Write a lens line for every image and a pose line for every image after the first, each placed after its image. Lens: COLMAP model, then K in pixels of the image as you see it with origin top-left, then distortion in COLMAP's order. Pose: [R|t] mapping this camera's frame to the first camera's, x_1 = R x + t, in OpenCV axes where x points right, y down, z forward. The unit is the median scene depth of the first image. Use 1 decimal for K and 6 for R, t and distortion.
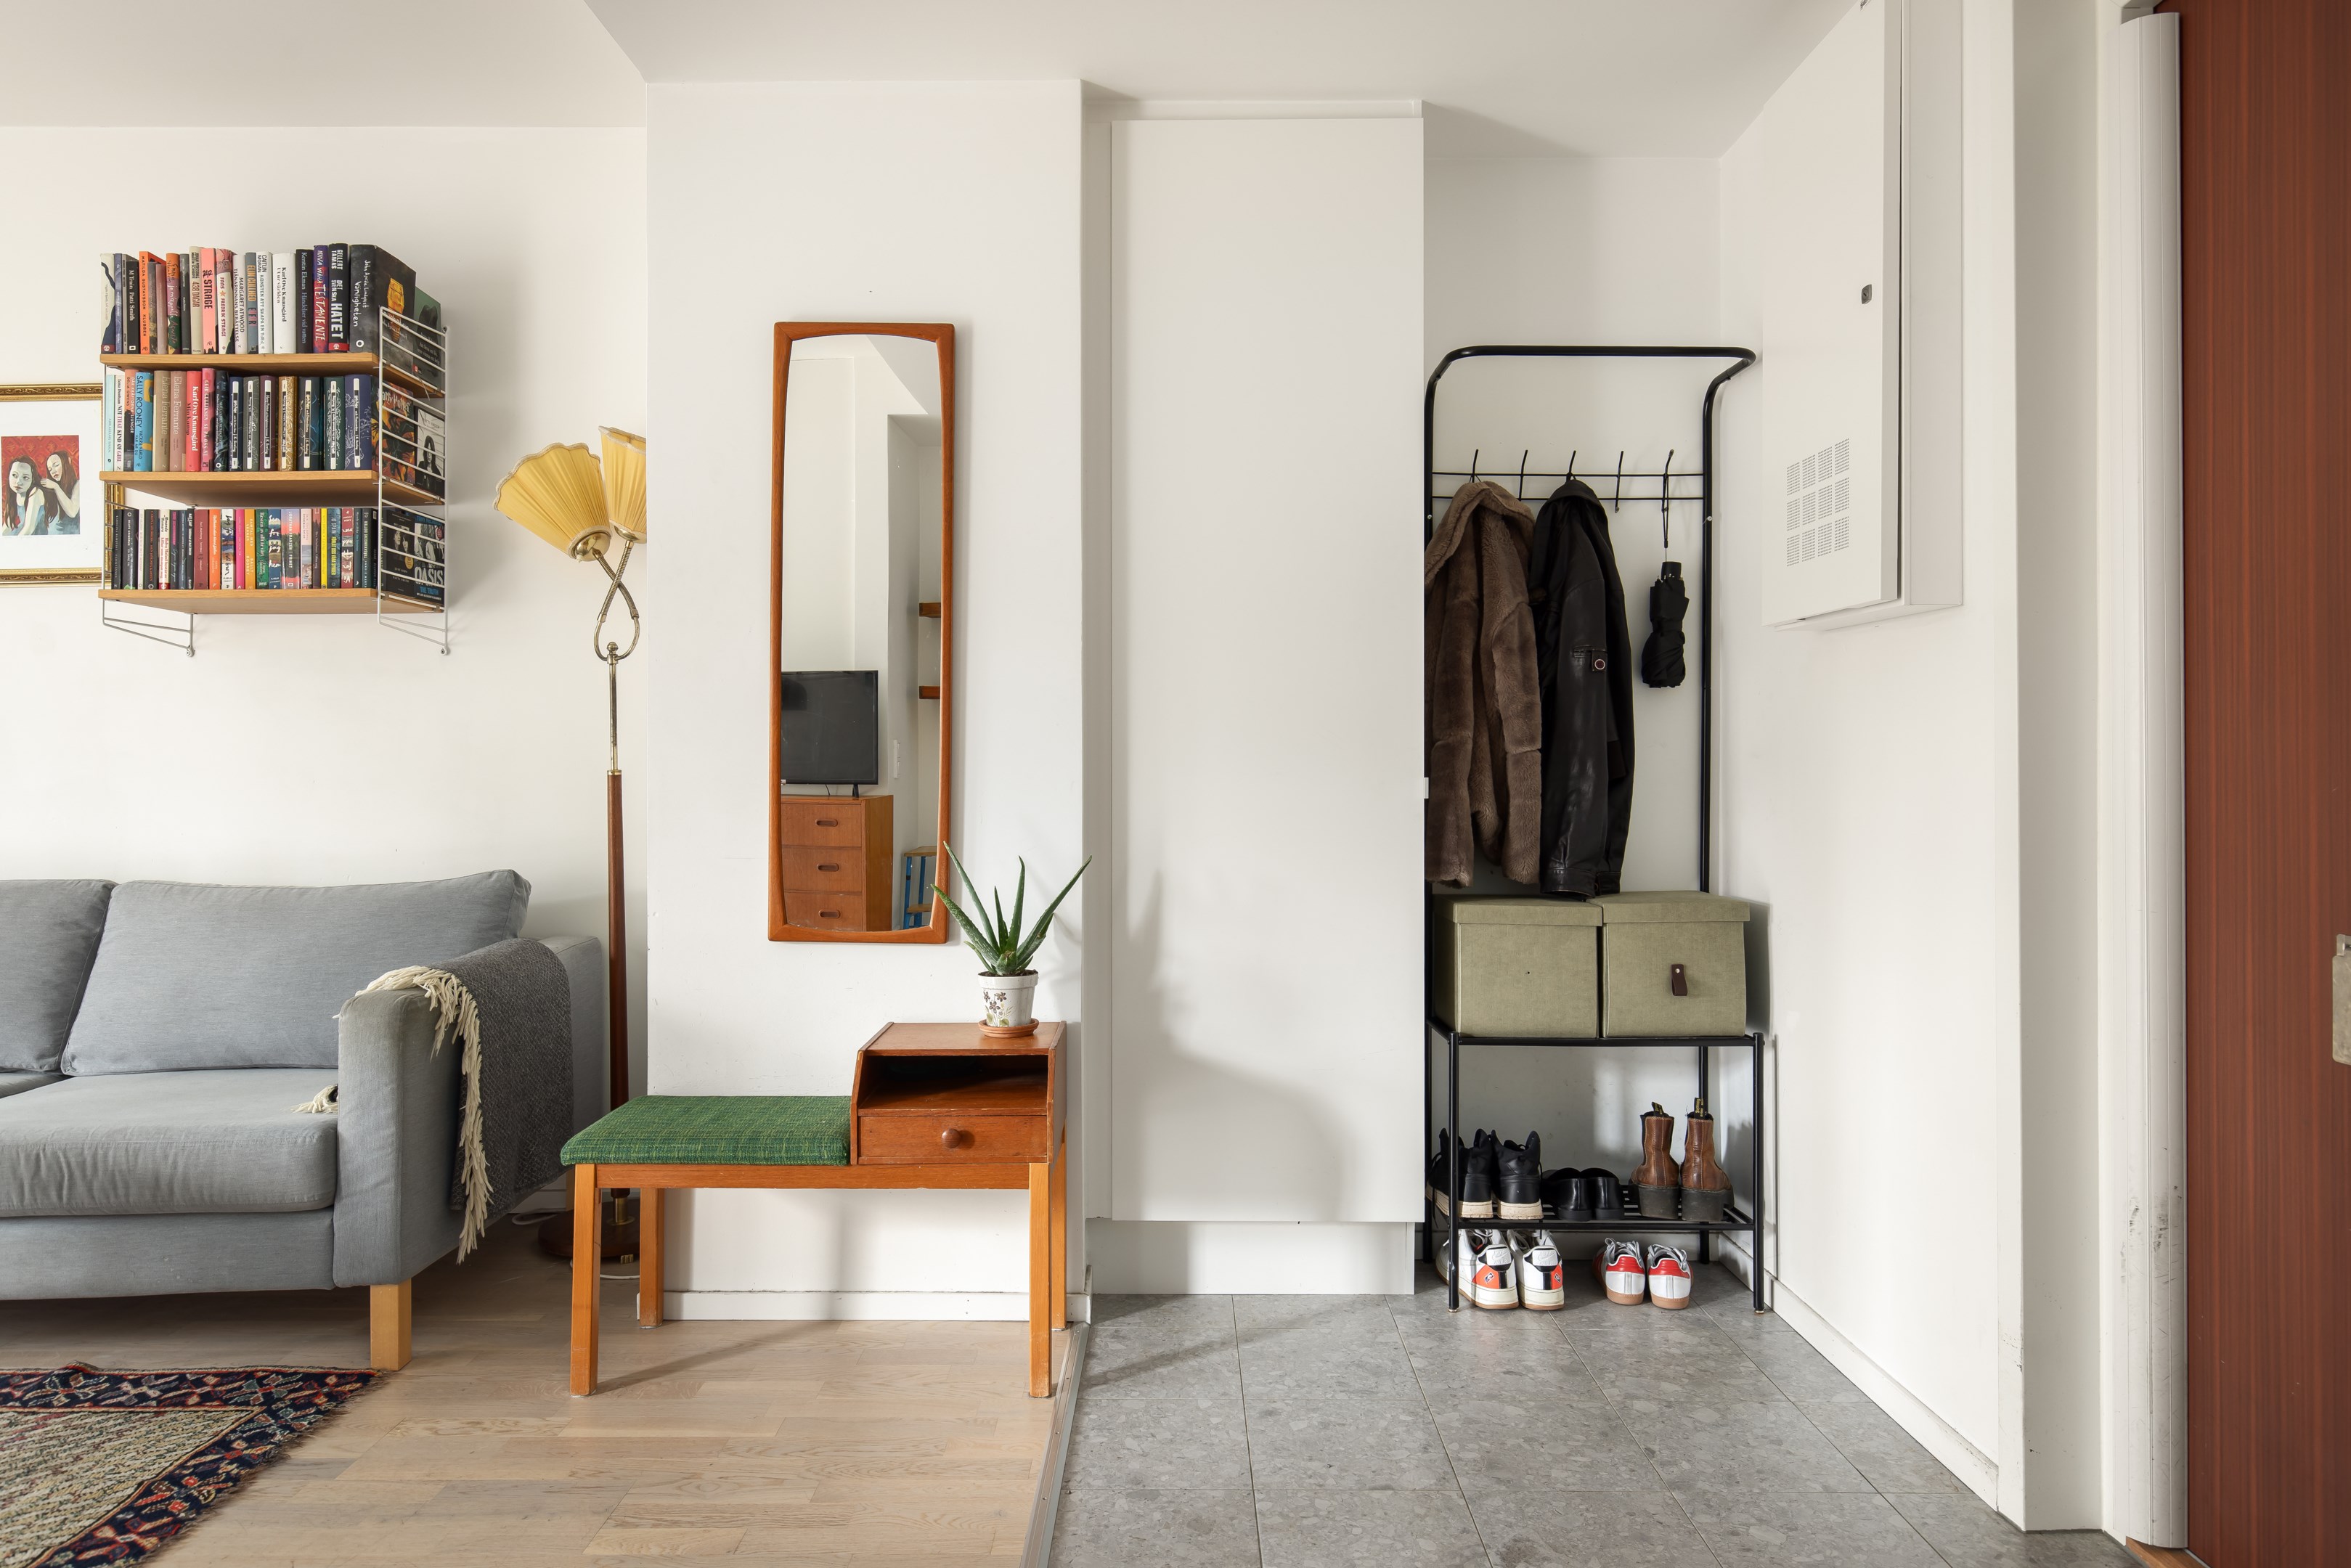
lens RADIAL K [[1462.7, 0, 1169.3], [0, 1462.7, 752.0], [0, 0, 1]] dist [0.007407, -0.001456]
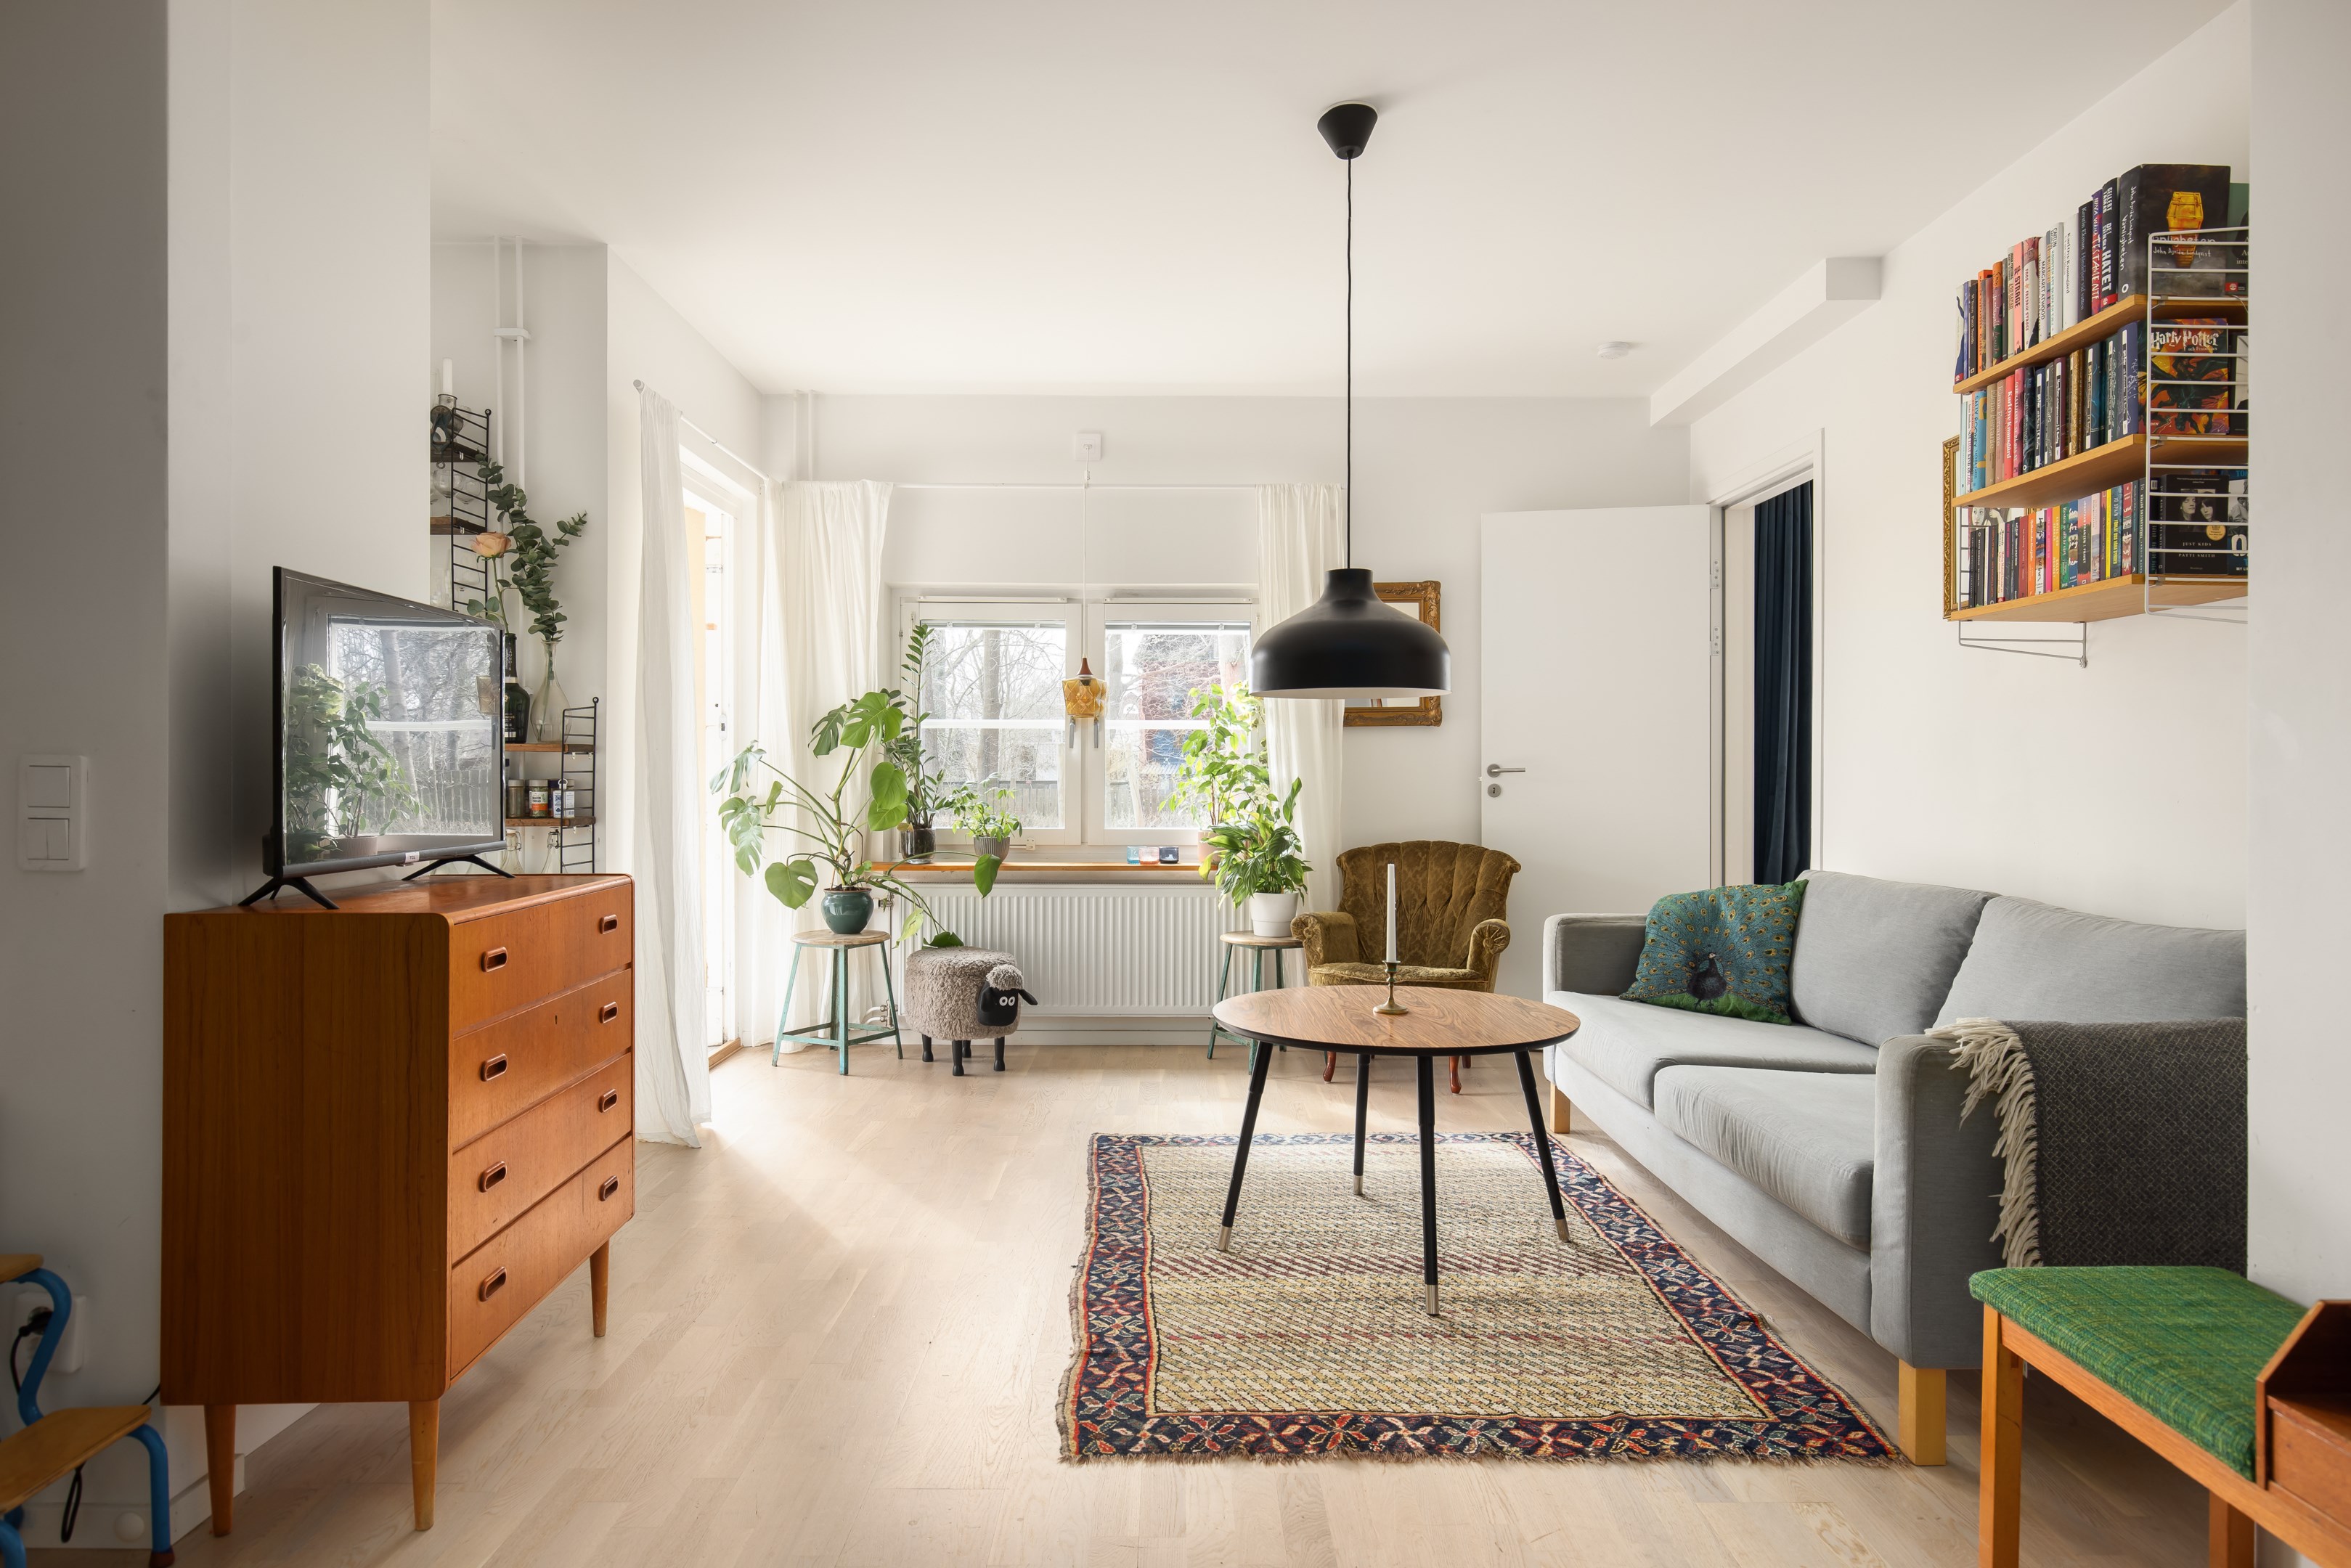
lens RADIAL K [[1382.5, 0, 1171.6], [0, 1382.5, 770.4], [0, 0, 1]] dist [0.005606, -0.001977]
pose [[0.007540, 0.000585, -0.999971, 0.248100], [0.001603, 0.999999, 0.000597, 0.000115], [0.999970, -0.001607, 0.007539, 0.437800]]
